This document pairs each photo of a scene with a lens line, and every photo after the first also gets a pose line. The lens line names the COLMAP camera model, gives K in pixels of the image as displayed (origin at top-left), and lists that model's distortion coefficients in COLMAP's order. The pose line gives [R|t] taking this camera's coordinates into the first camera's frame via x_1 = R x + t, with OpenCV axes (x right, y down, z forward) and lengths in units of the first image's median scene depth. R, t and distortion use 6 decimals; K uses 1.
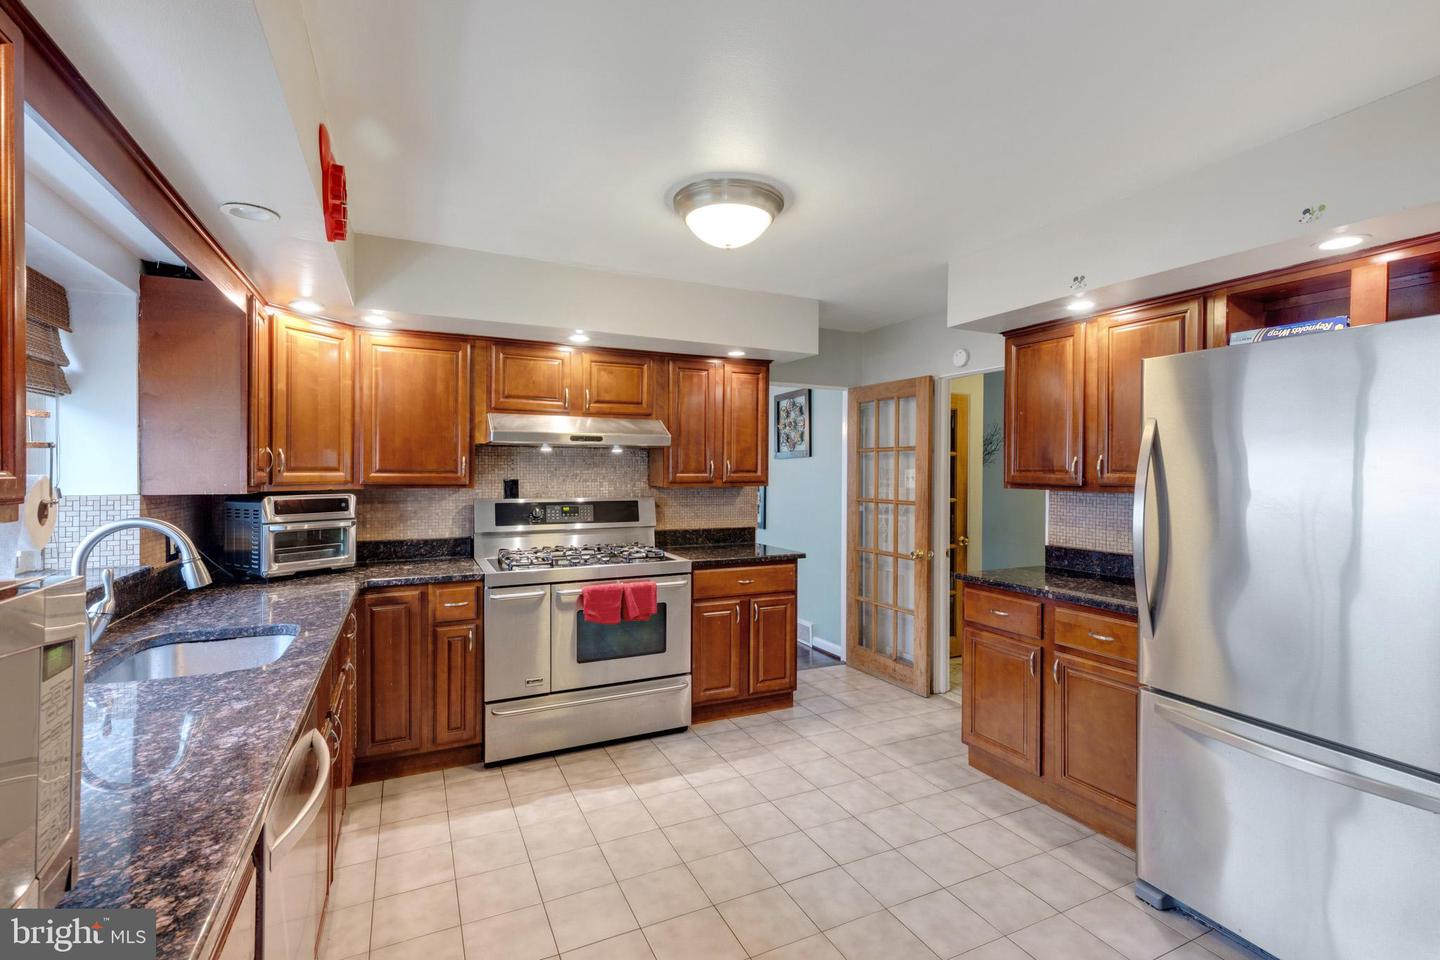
lens RADIAL K [[652.2, 0, 722.3], [0, 652.2, 480.2], [0, 0, 1]] dist [0.010780, -0.002005]
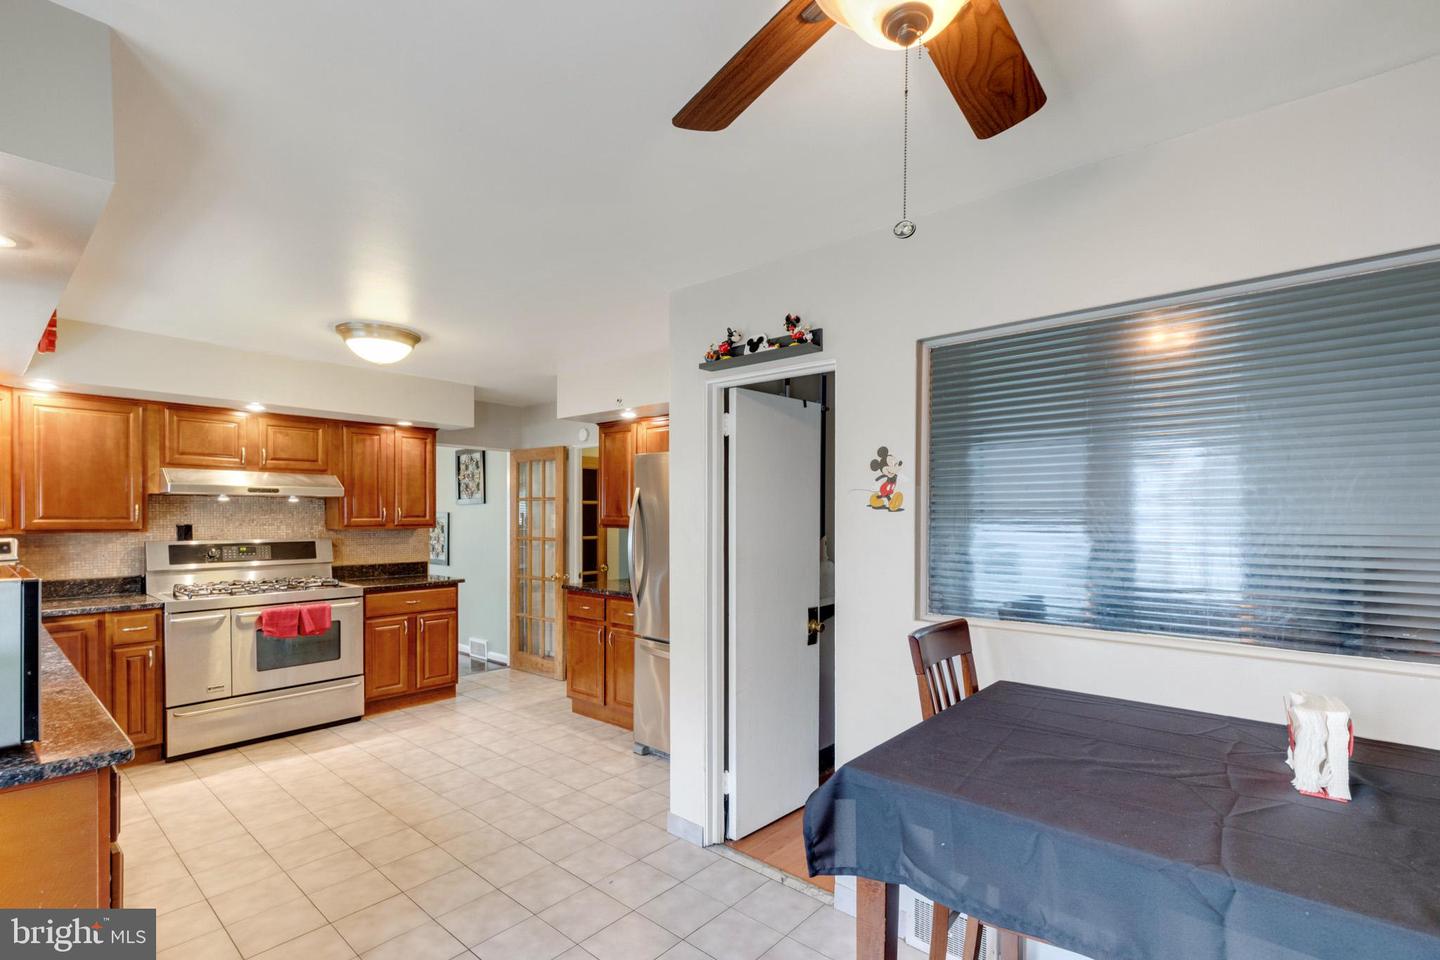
lens RADIAL K [[652.2, 0, 718.3], [0, 652.2, 525.9], [0, 0, 1]] dist [0.010780, -0.002005]
pose [[0.917867, -0.008712, 0.396792, 0.090888], [0.006116, 0.999951, 0.007808, -0.001600], [-0.396841, -0.004740, 0.917875, -0.492384]]
